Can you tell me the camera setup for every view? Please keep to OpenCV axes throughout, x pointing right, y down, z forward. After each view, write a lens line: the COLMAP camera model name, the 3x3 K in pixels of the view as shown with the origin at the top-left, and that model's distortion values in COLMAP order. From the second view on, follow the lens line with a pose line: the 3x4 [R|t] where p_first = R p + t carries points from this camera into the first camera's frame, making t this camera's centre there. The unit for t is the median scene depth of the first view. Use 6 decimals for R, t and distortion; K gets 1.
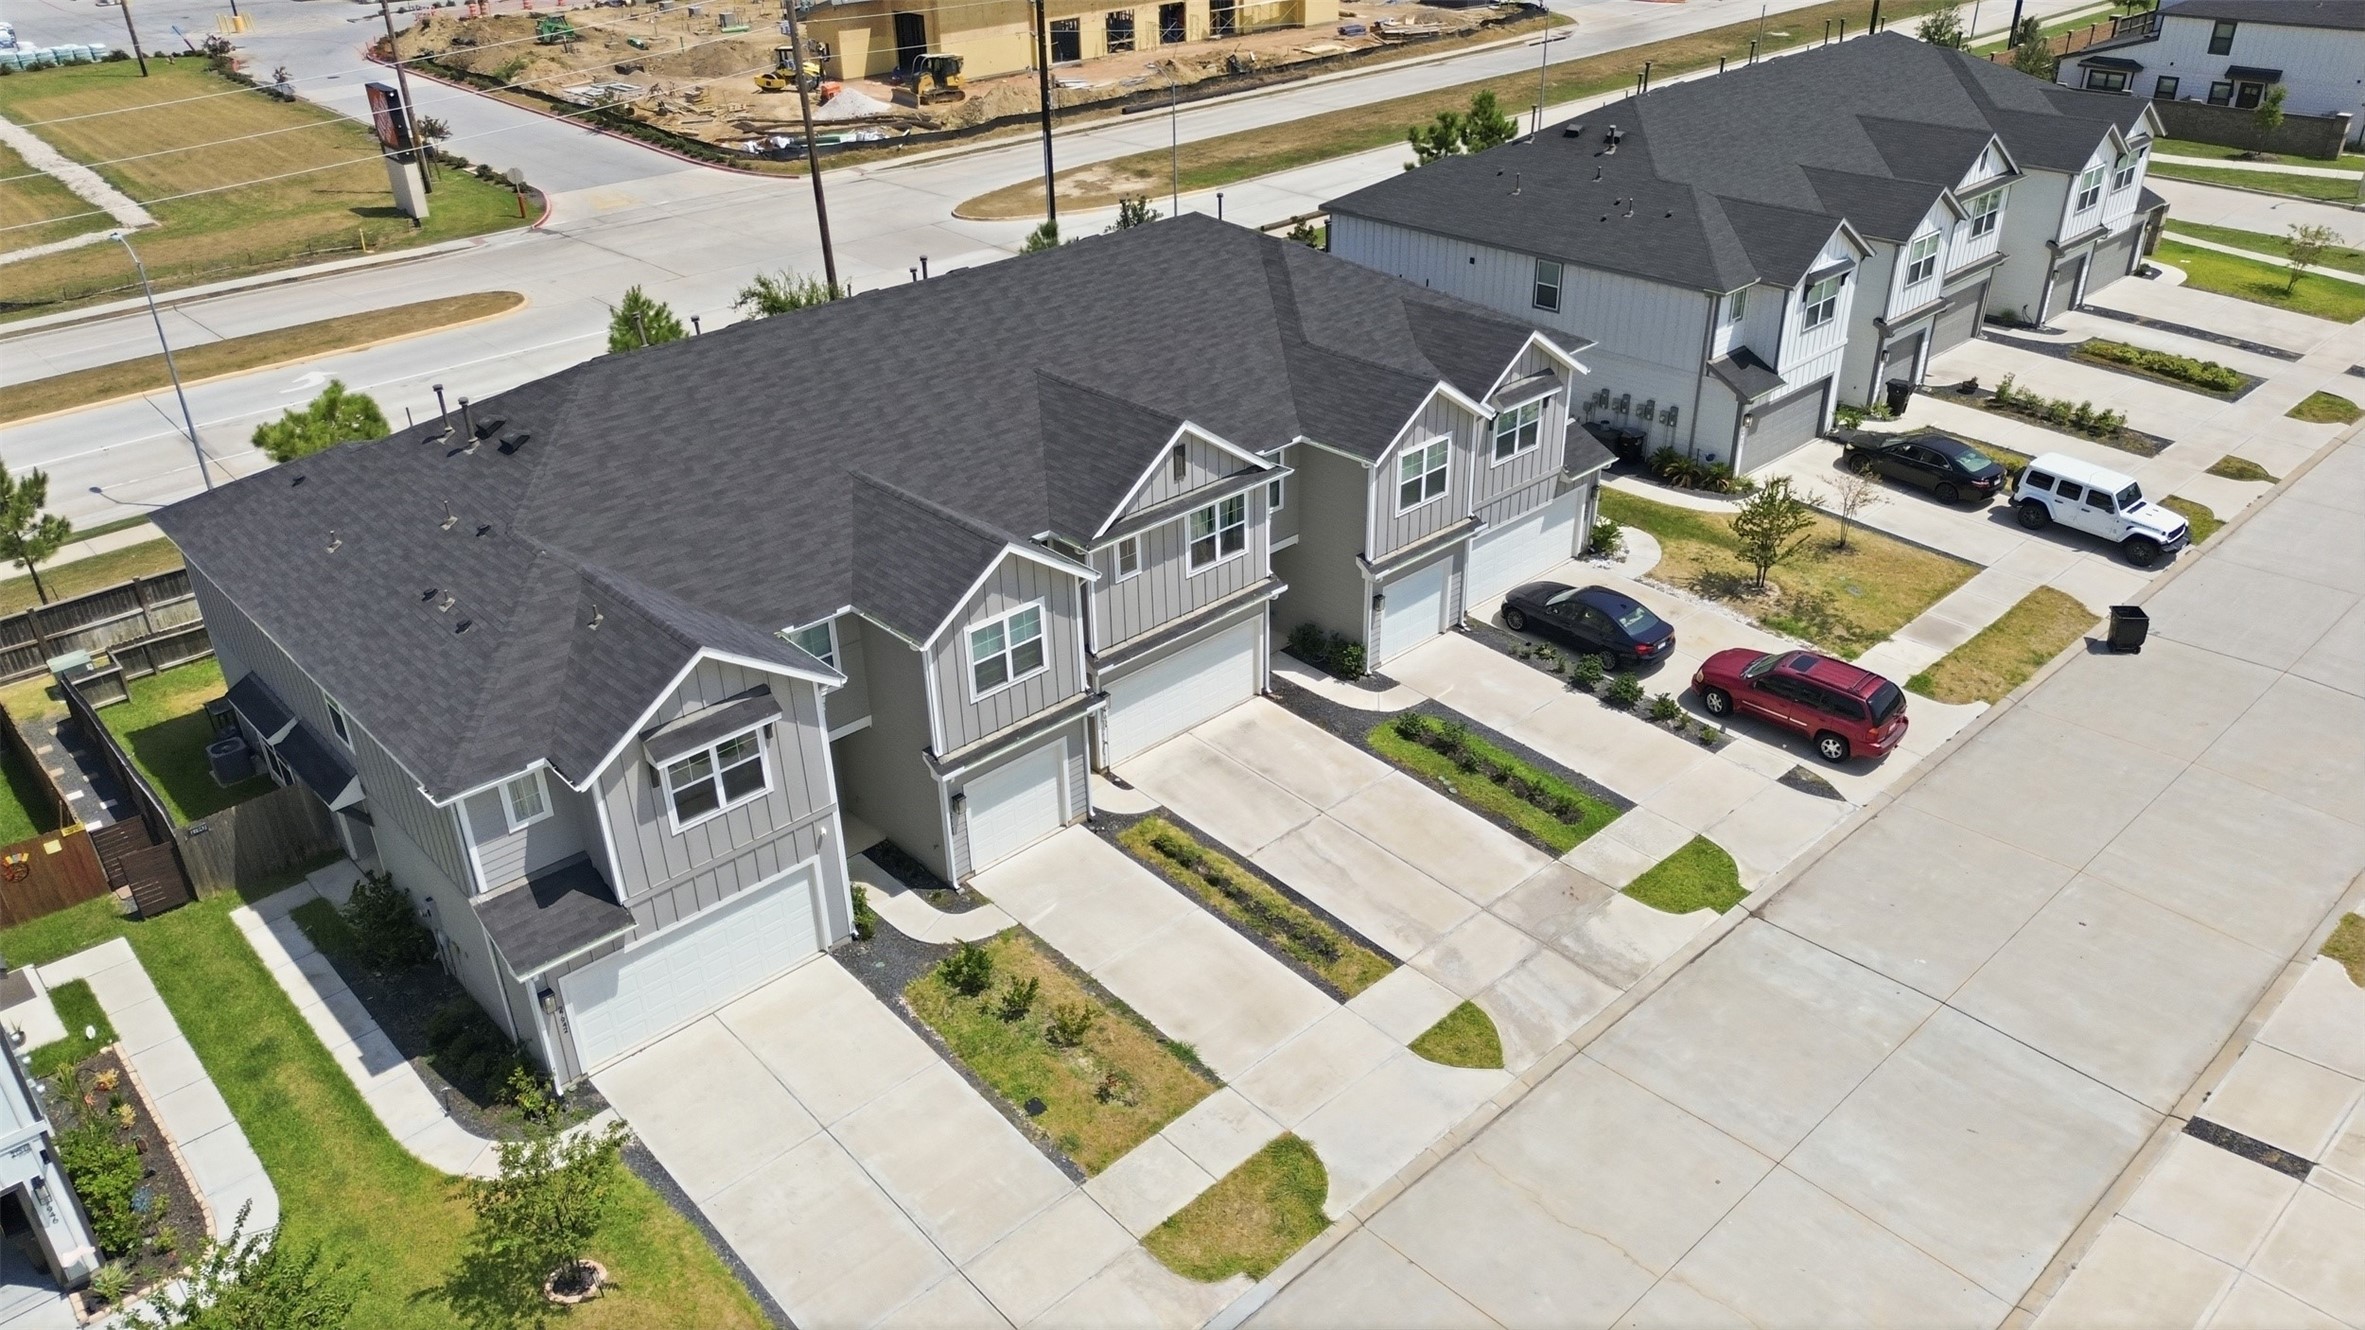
lens RADIAL K [[1676.0, 0, 1178.3], [0, 1676.0, 665.4], [0, 0, 1]] dist [0.047238, -0.037190]
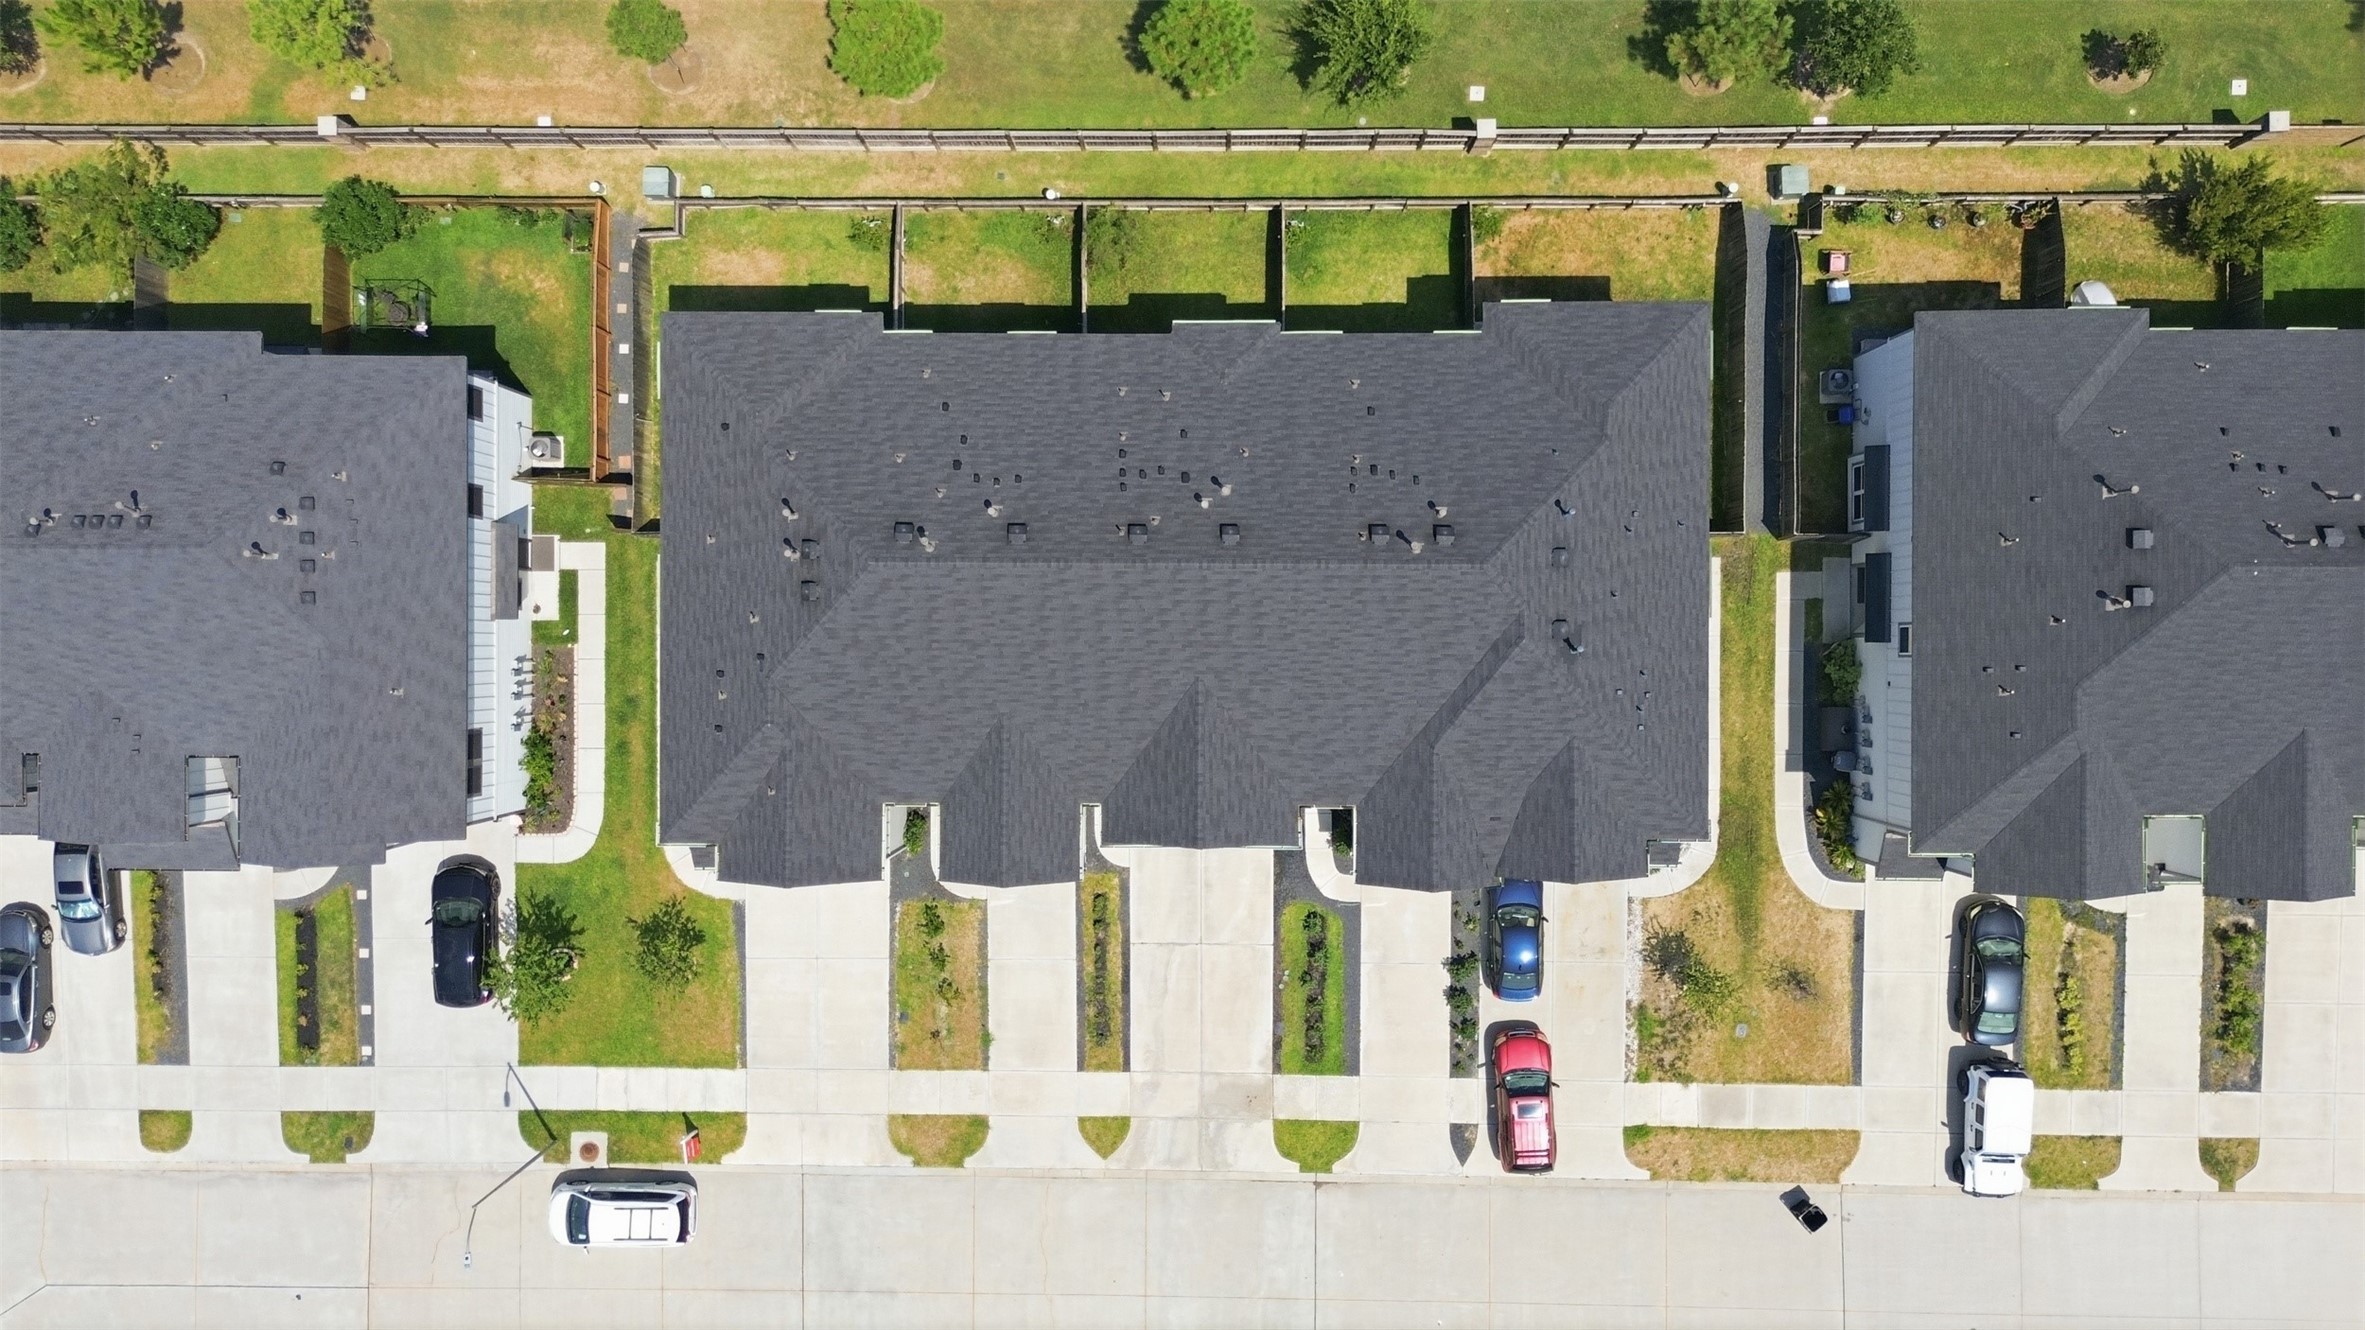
lens RADIAL K [[1676.0, 0, 1182.9], [0, 1676.0, 632.2], [0, 0, 1]] dist [0.047238, -0.037190]
pose [[0.731844, 0.681459, 0.004267, -0.125973], [-0.324768, 0.343262, 0.881304, -1.346525], [0.599108, -0.646362, 0.472531, 0.437400]]
